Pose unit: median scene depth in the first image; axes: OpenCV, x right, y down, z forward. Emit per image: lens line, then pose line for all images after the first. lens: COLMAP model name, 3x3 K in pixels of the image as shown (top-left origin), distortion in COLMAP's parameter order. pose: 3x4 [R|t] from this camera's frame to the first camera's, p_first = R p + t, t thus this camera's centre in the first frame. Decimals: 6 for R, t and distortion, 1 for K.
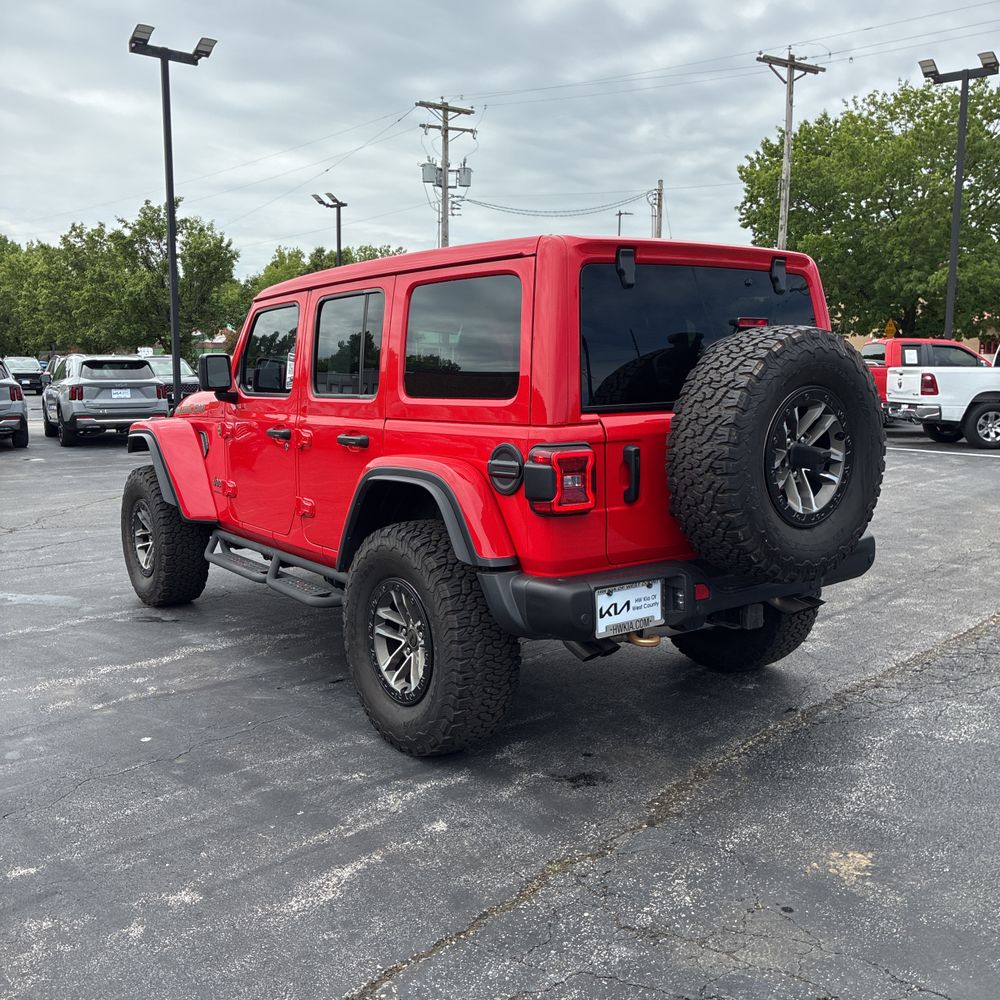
lens RADIAL K [[1031.7, 0, 500.0], [0, 1031.7, 500.0], [0, 0, 1]] dist [0.024928, 0.028357]
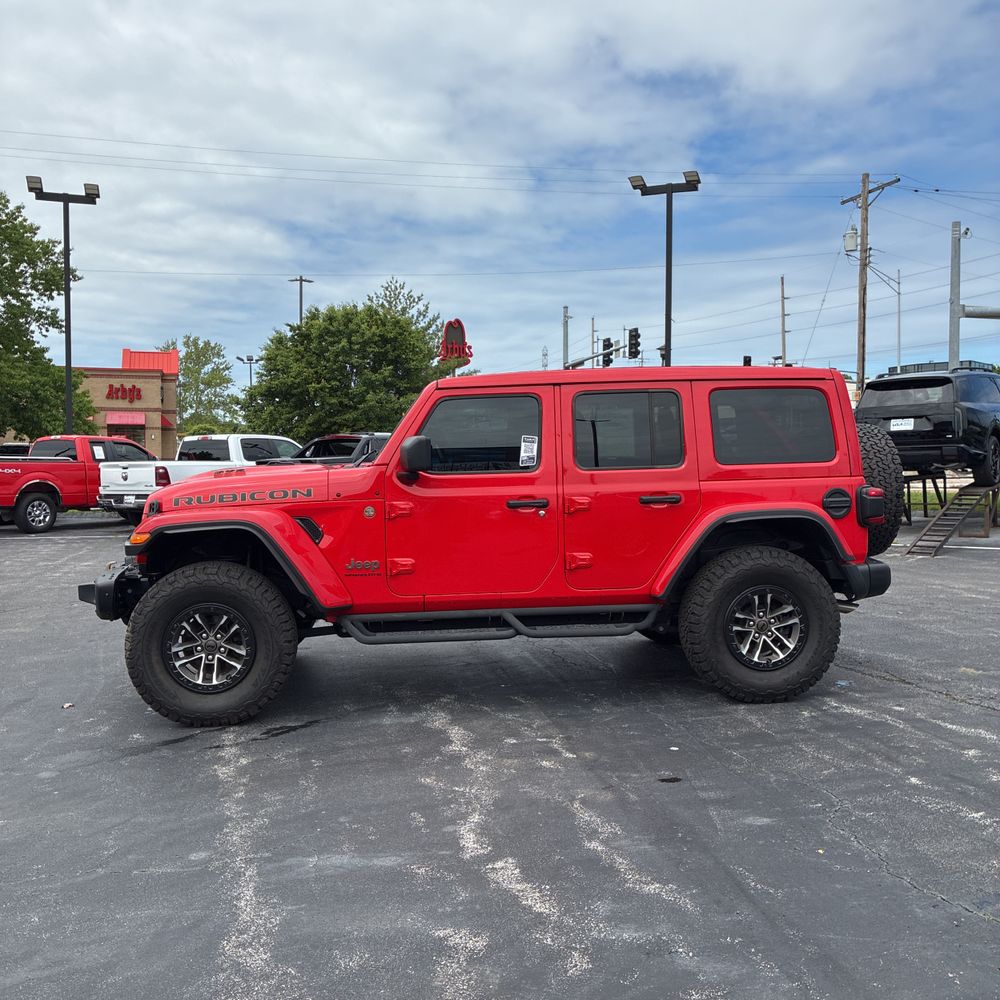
lens RADIAL K [[1025.5, 0, 500.0], [0, 1025.5, 500.0], [0, 0, 1]] dist [0.110036, -0.170102]
pose [[0.505416, -0.041012, 0.861900, -0.341704], [0.124353, 0.991905, -0.025722, -0.011895], [-0.853868, 0.120180, 0.506425, 0.122371]]
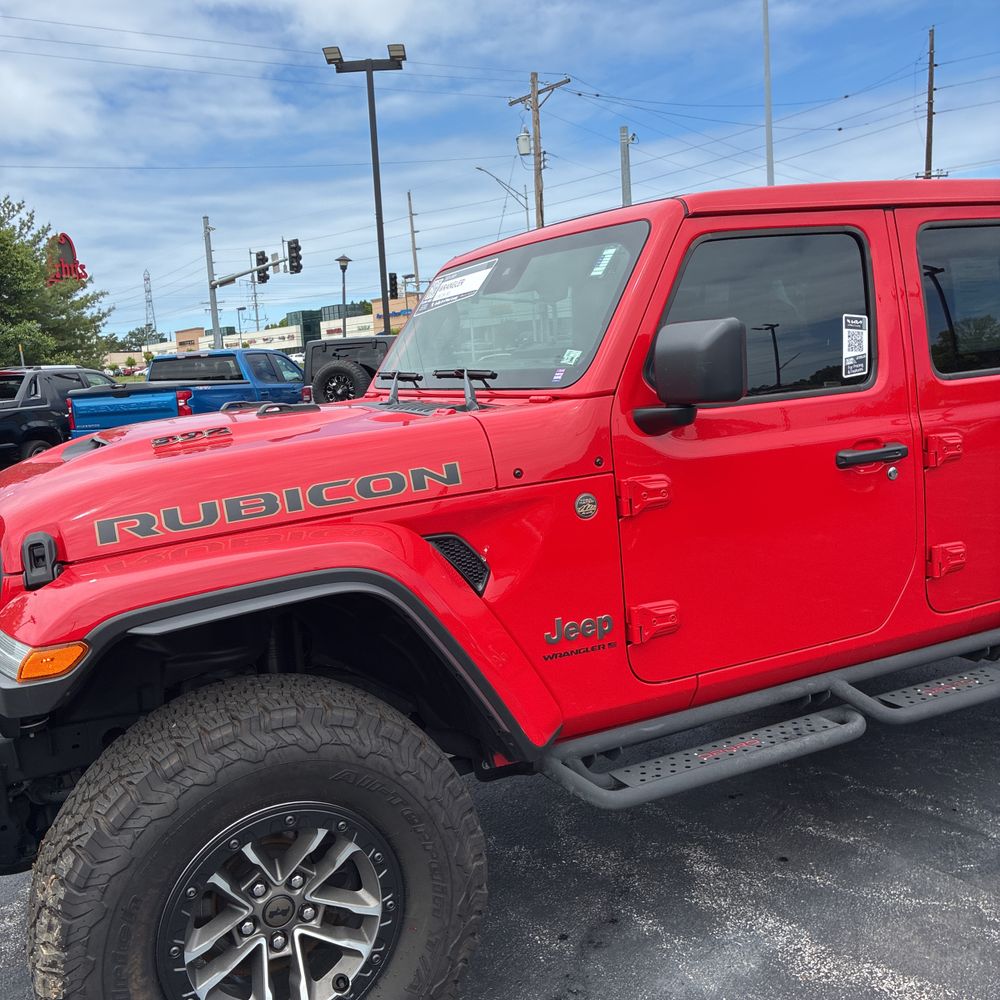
lens RADIAL K [[1018.7, 0, 500.0], [0, 1018.7, 500.0], [0, 0, 1]] dist [0.027885, -0.009893]
pose [[0.151704, -0.137830, 0.978769, -0.221369], [0.197289, 0.974526, 0.106654, -0.038989], [-0.968536, 0.176921, 0.175032, 0.306911]]
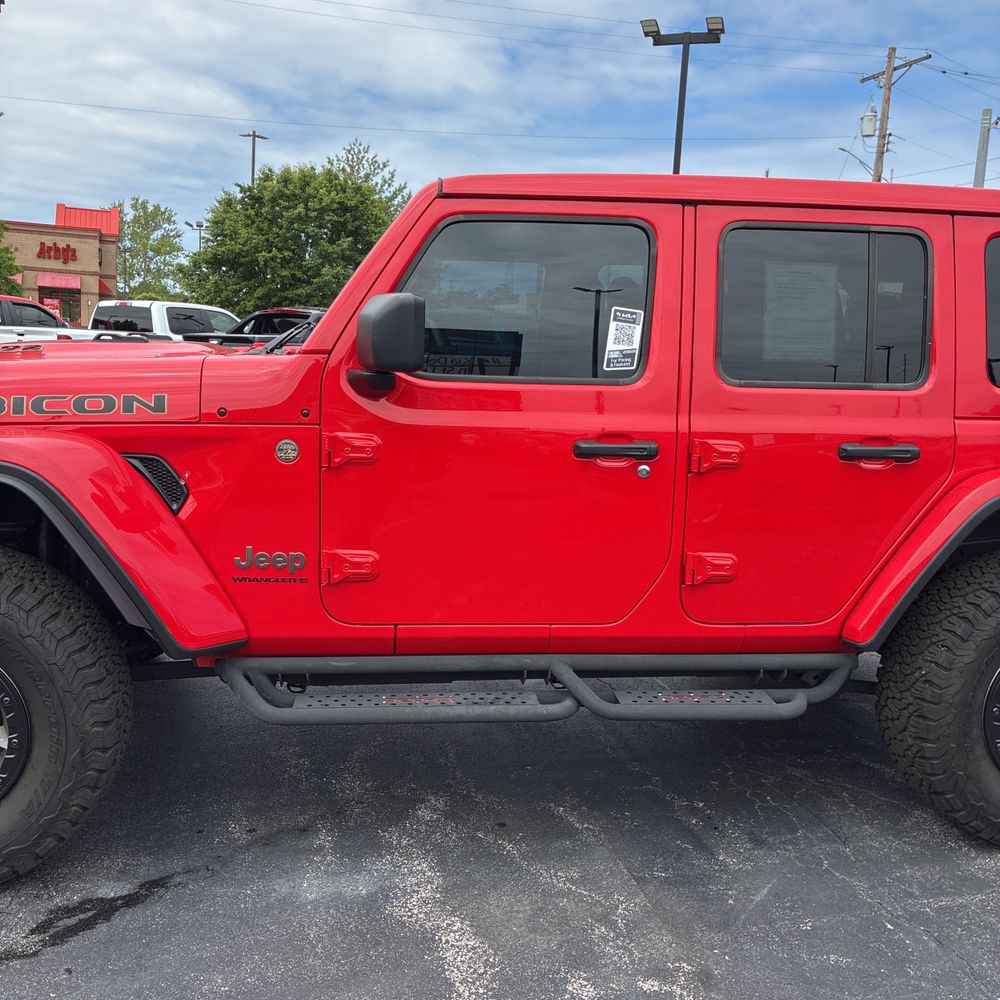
lens RADIAL K [[1020.2, 0, 501.0], [0, 1020.2, 504.4], [0, 0, 1]] dist [0.027851, -0.004293]
pose [[0.468776, -0.113587, 0.875984, -0.205371], [0.073648, 0.993271, 0.089384, -0.024818], [-0.880242, 0.022613, 0.473987, 0.220171]]
